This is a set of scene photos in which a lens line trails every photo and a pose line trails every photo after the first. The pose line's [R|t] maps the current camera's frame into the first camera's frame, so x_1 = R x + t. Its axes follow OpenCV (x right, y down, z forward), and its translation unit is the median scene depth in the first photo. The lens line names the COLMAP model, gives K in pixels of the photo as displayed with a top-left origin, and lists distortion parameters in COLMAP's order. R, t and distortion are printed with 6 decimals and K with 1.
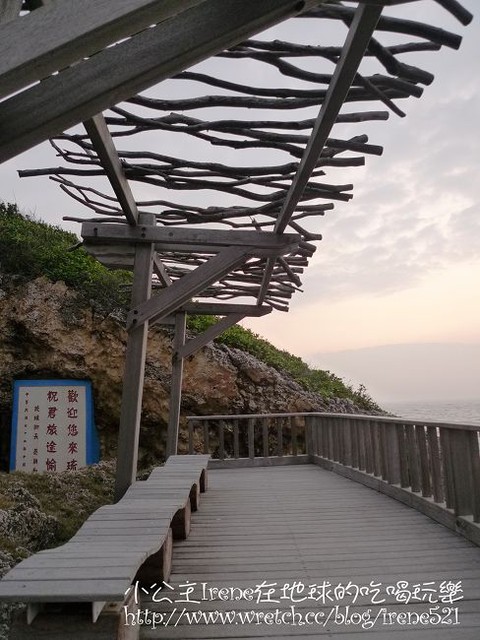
lens RADIAL K [[448.6, 0, 240.5], [0, 448.6, 321.0], [0, 0, 1]] dist [-0.002850, -0.000732]
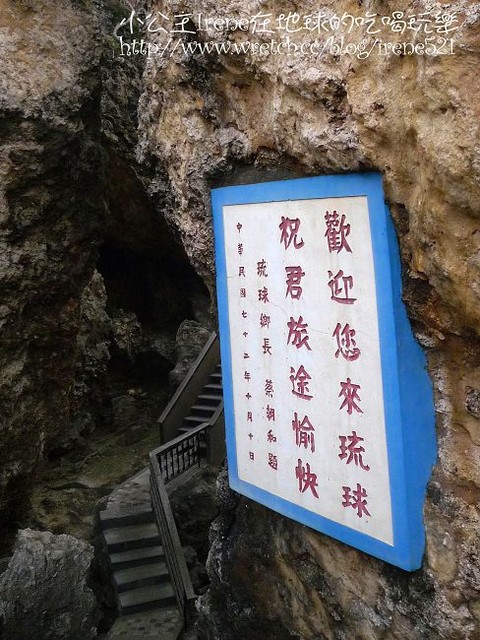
lens RADIAL K [[691.4, 0, 241.3], [0, 691.4, 321.4], [0, 0, 1]] dist [-0.027412, 0.000000]
pose [[0.715256, 0.079970, -0.694272, -0.097880], [0.147987, 0.953572, 0.262297, 0.094952], [0.683014, -0.290353, 0.670214, 0.634805]]
